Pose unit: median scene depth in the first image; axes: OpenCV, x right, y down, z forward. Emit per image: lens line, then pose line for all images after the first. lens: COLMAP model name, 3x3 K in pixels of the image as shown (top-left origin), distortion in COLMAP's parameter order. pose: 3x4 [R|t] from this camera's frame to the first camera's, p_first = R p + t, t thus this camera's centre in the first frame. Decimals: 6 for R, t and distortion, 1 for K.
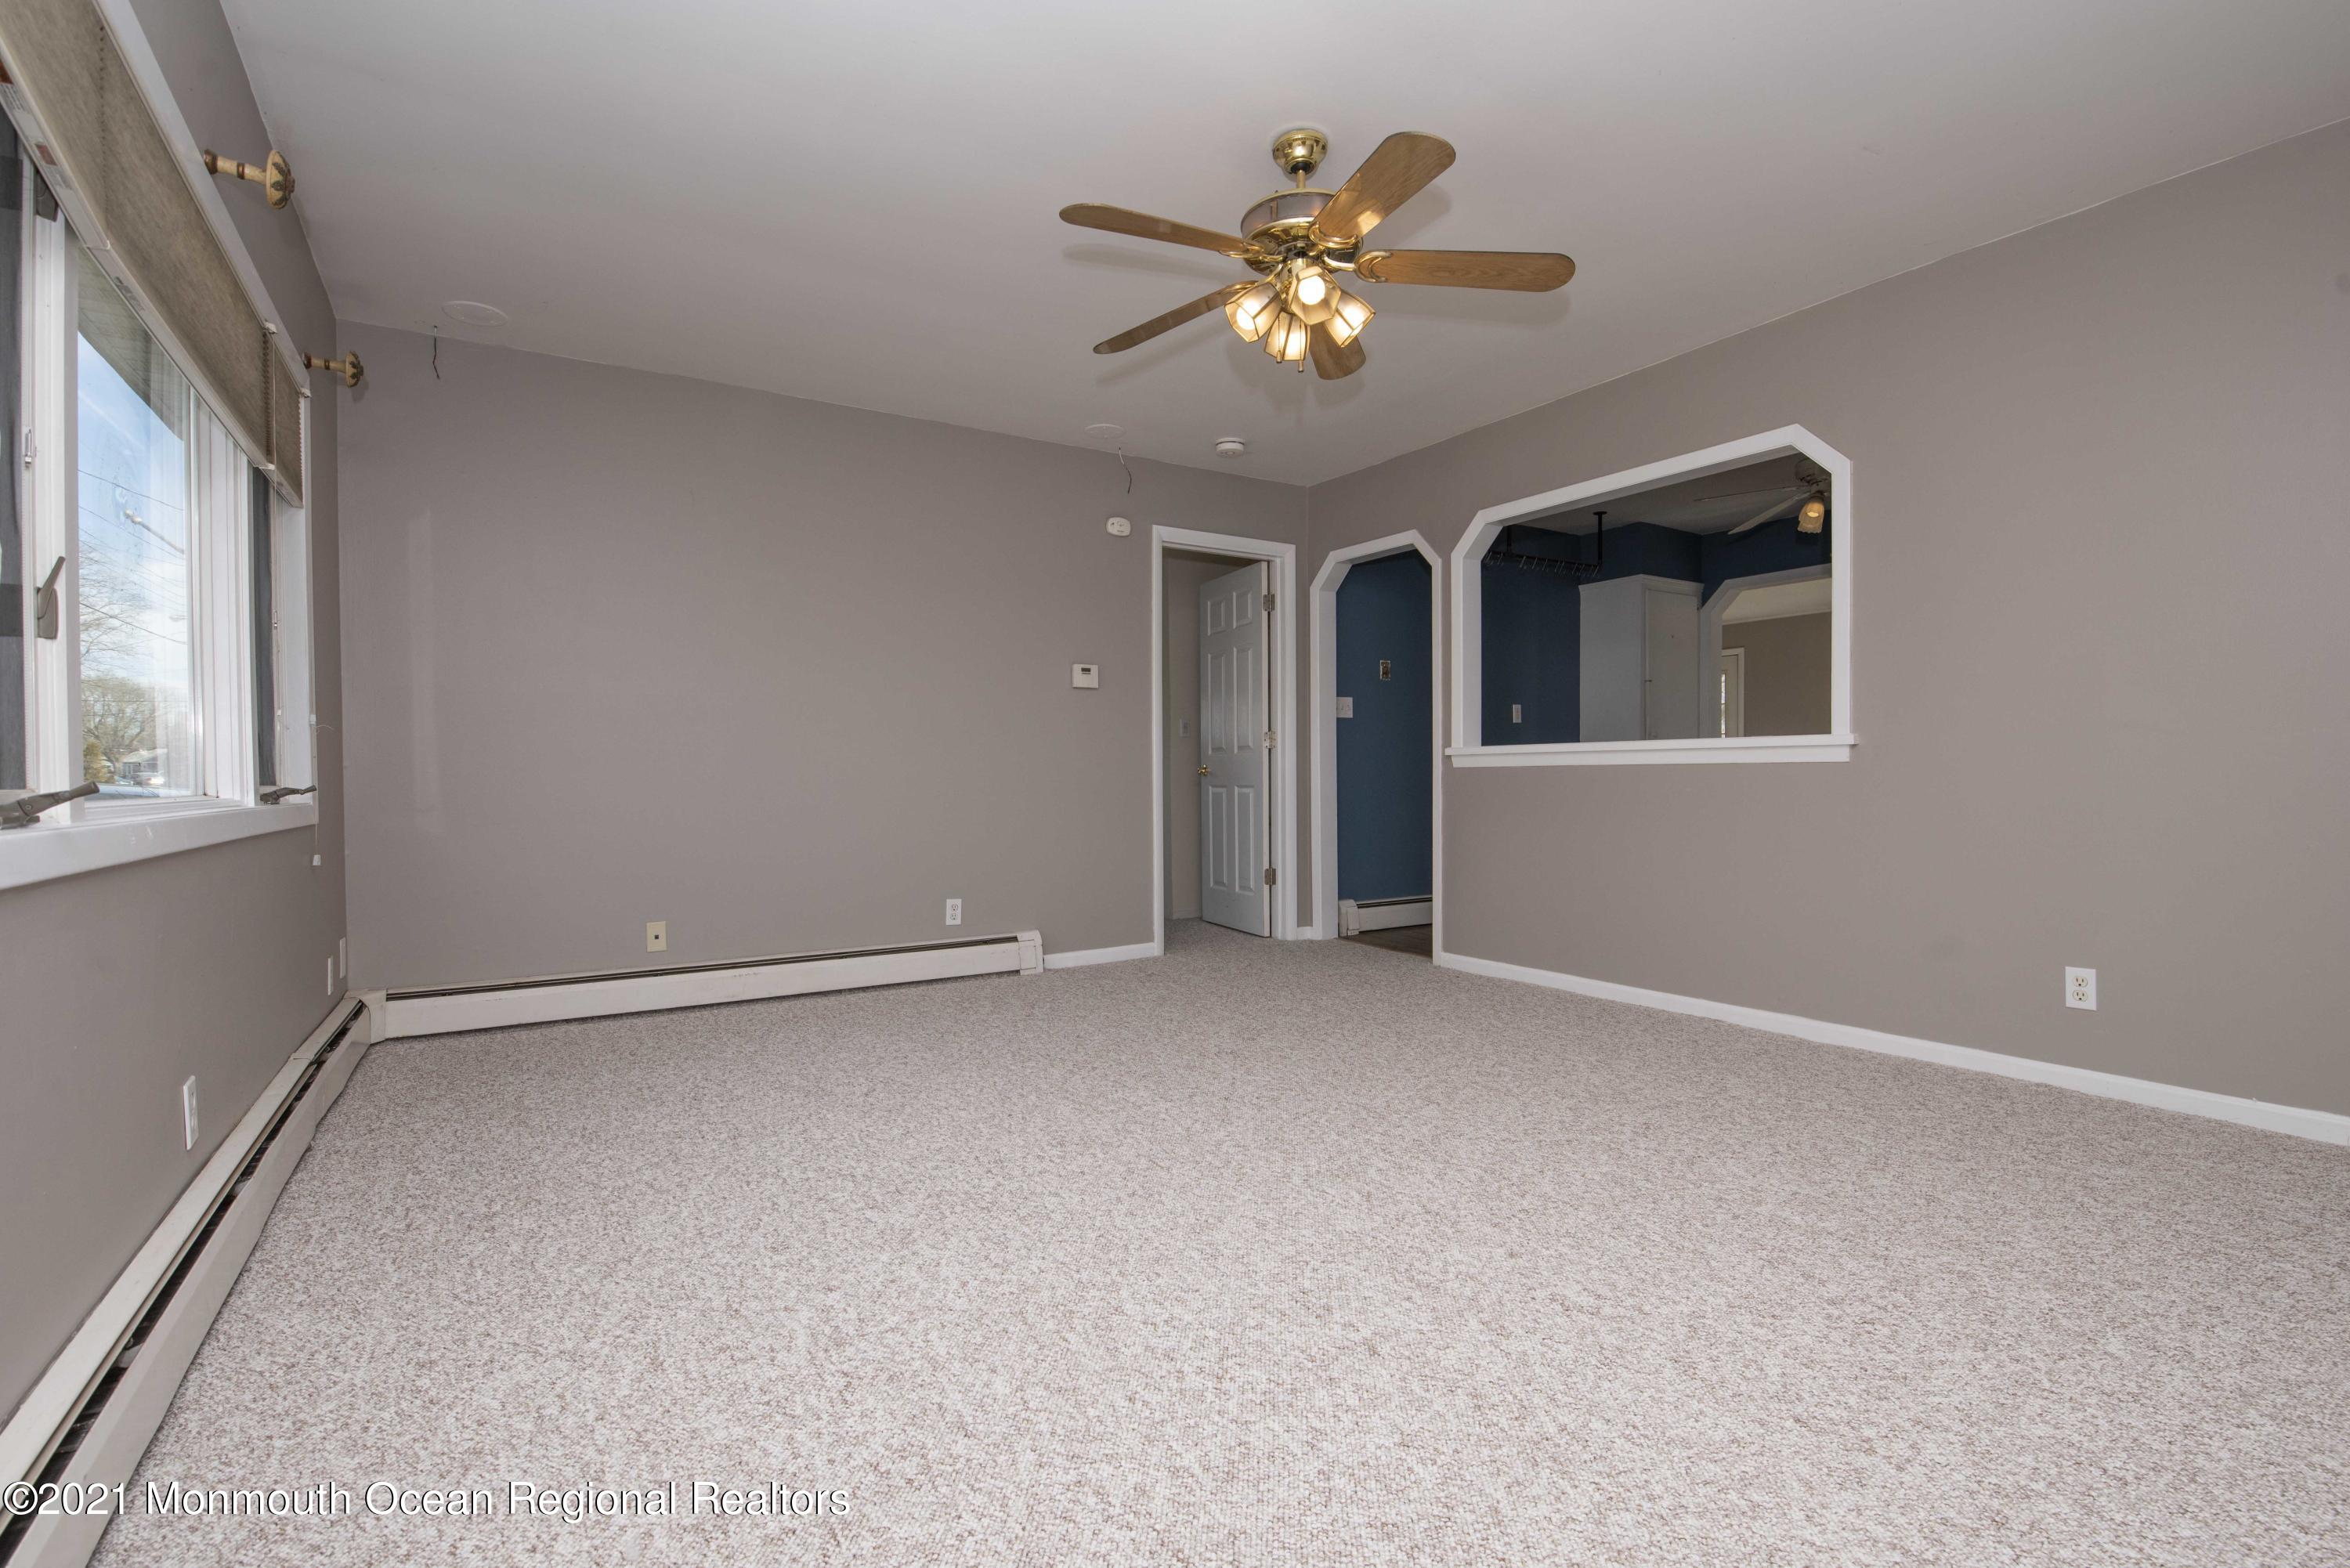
lens RADIAL K [[1051.5, 0, 1172.2], [0, 1051.5, 793.7], [0, 0, 1]] dist [-0.000070, -0.015717]
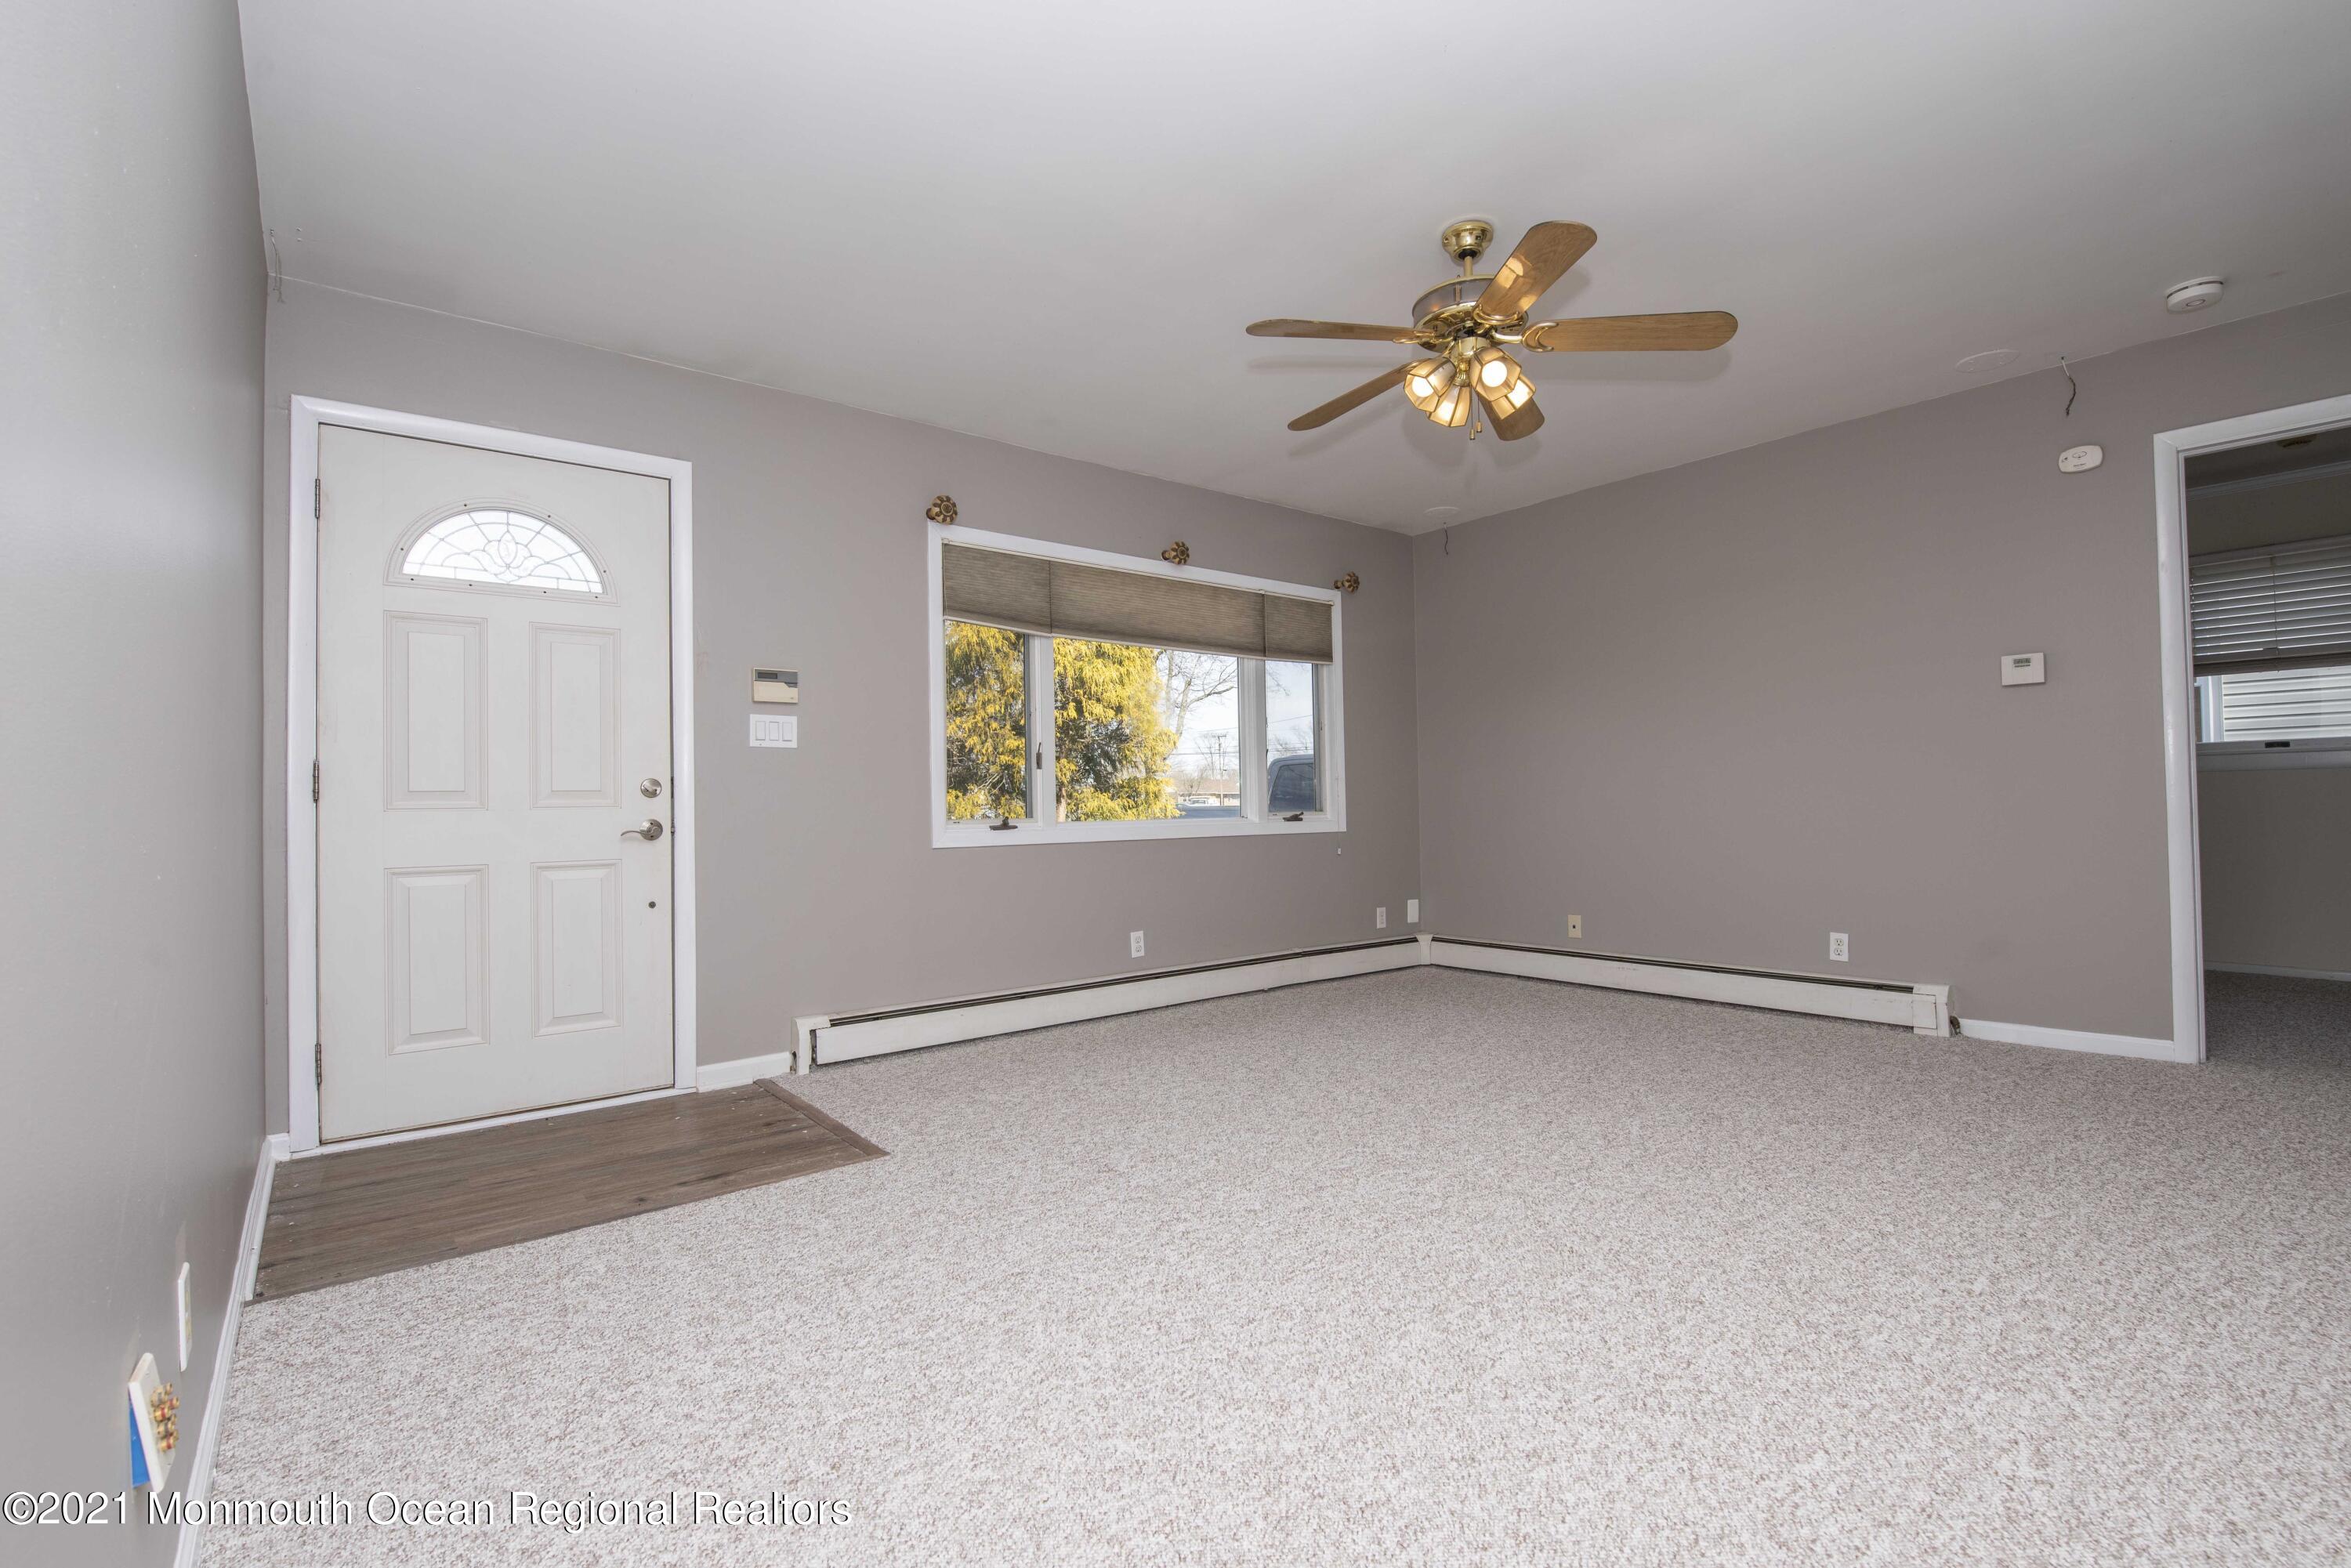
lens RADIAL K [[1068.2, 0, 1216.2], [0, 1068.2, 783.3], [0, 0, 1]] dist [-0.006294, -0.004429]
pose [[0.135261, -0.016008, -0.990681, 0.906467], [0.001364, 0.999872, -0.015971, -0.024386], [0.990809, 0.000809, 0.135266, 0.456975]]
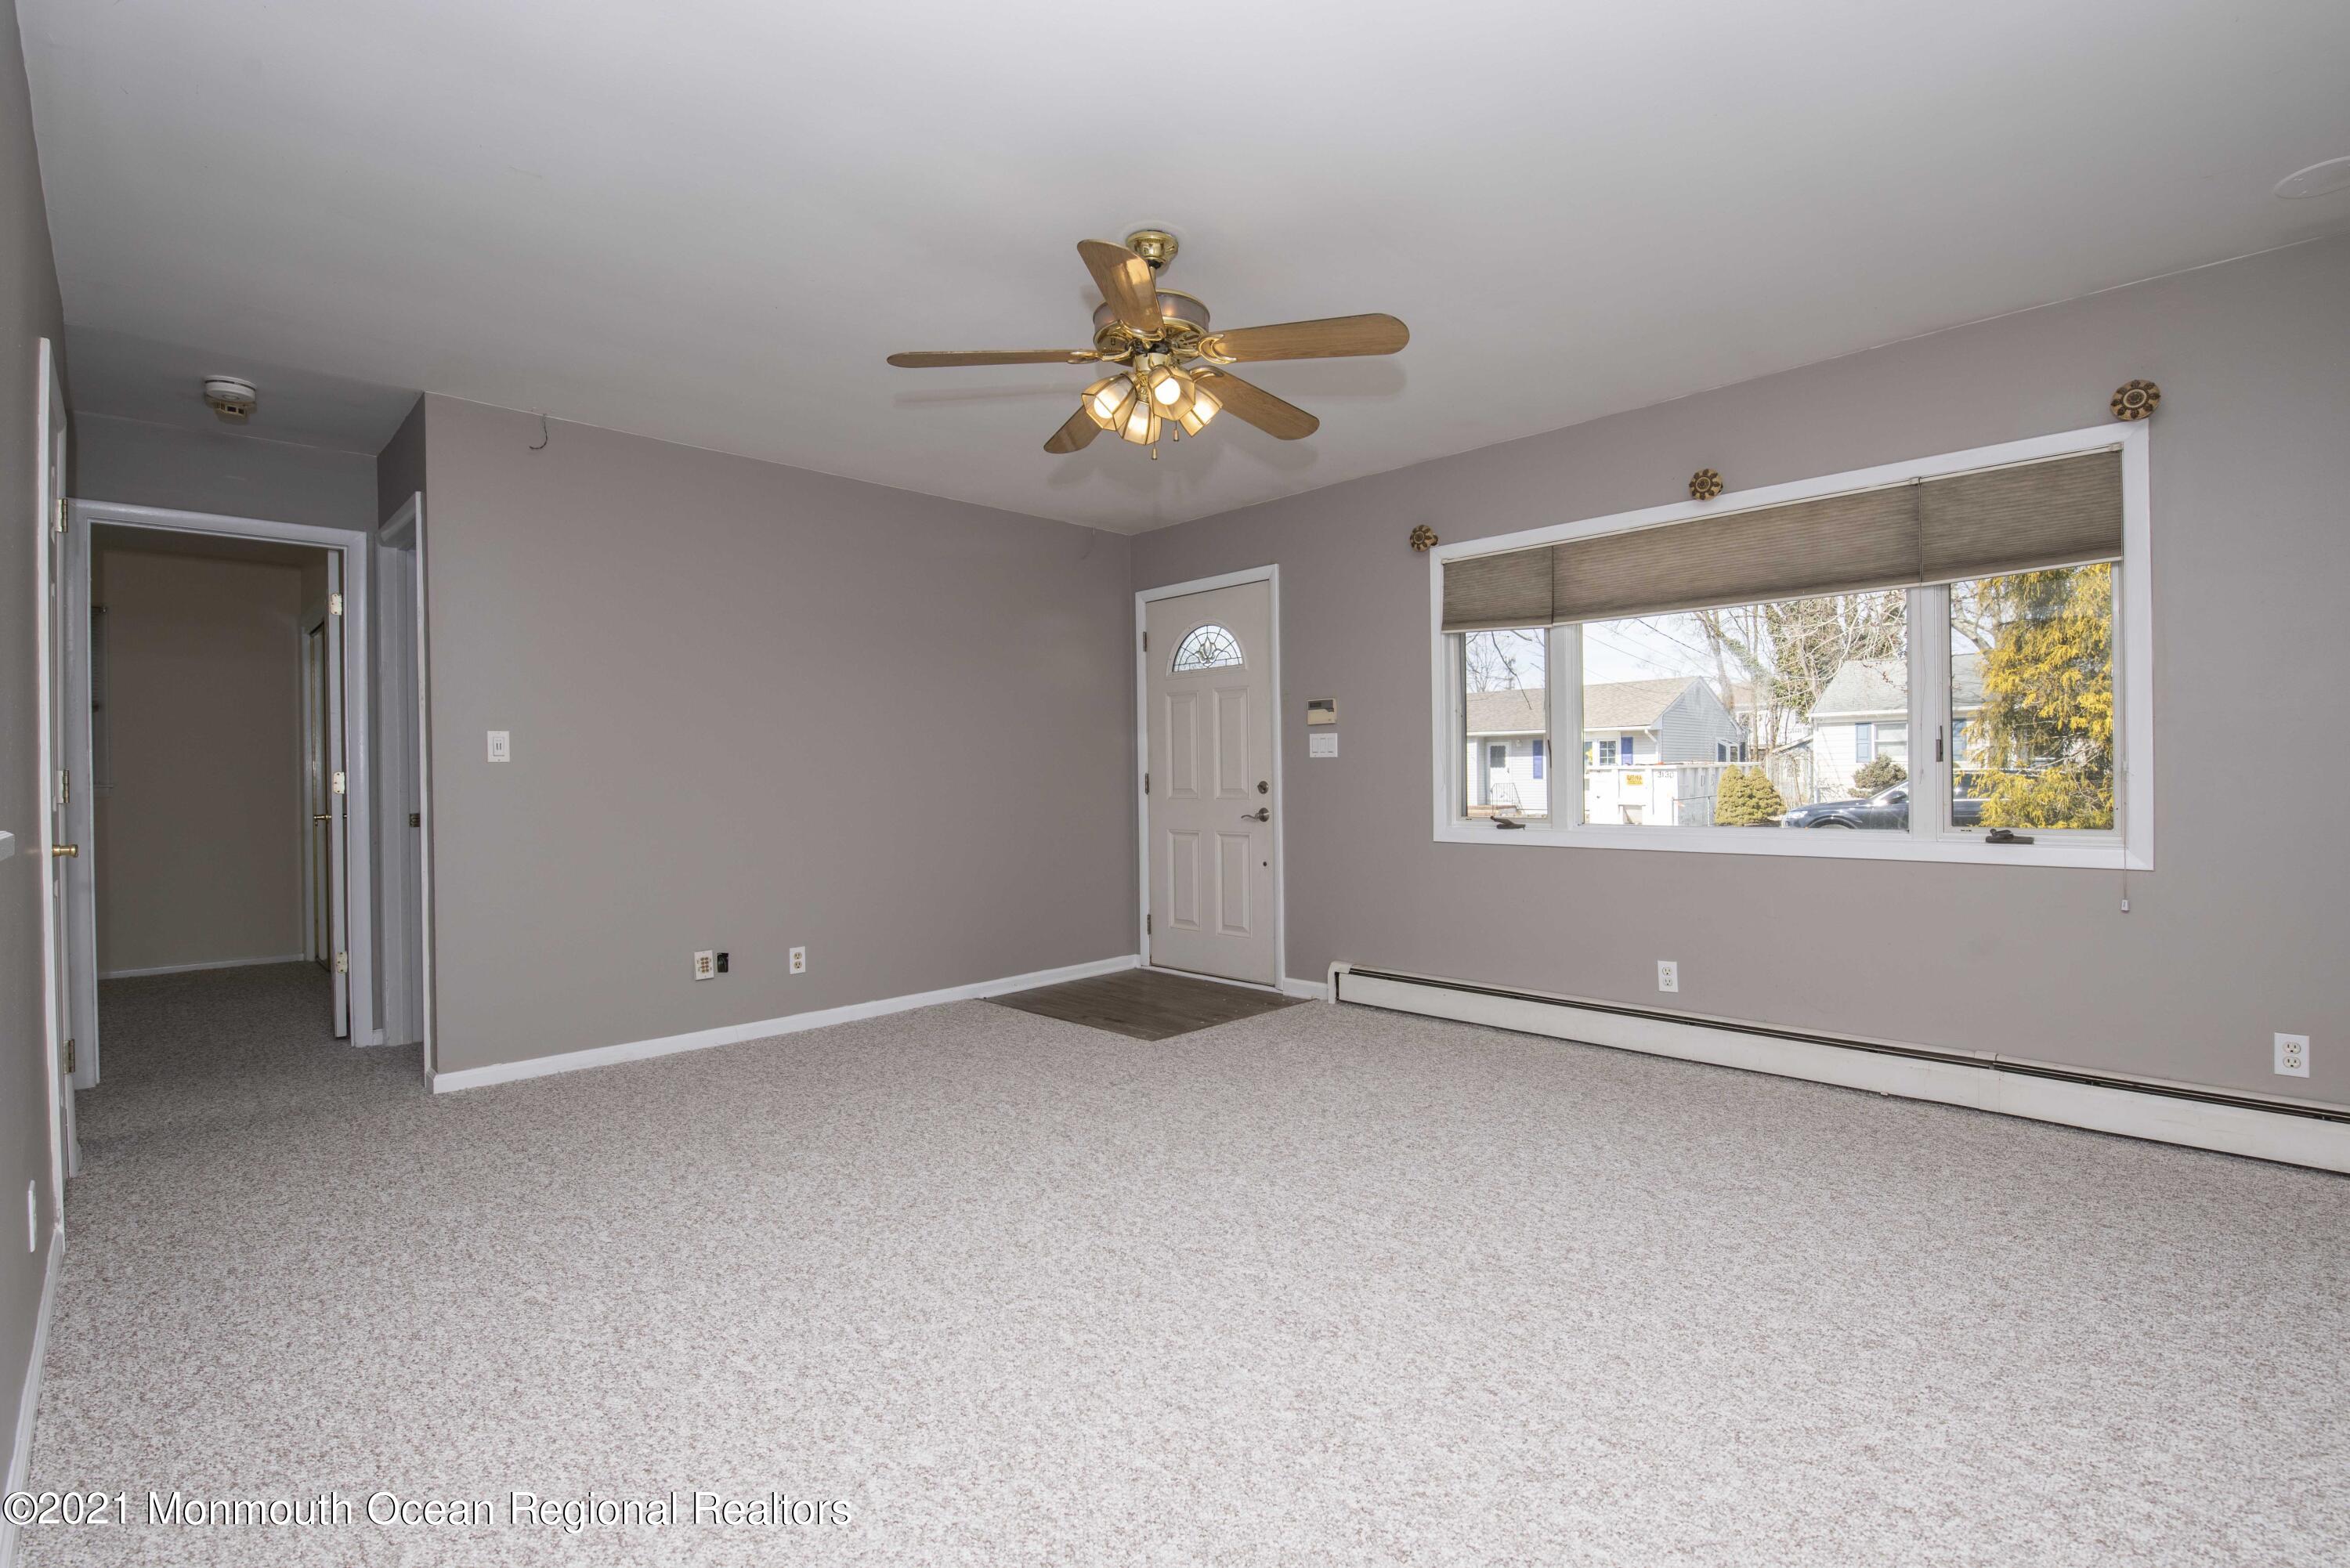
lens RADIAL K [[1069.6, 0, 1175.0], [0, 1069.6, 784.0], [0, 0, 1]] dist [-0.002952, -0.000774]
pose [[-0.978865, 0.021494, -0.203376, 0.248913], [0.016899, 0.999562, 0.024300, -0.083337], [0.203810, 0.020349, -0.978799, 1.584258]]
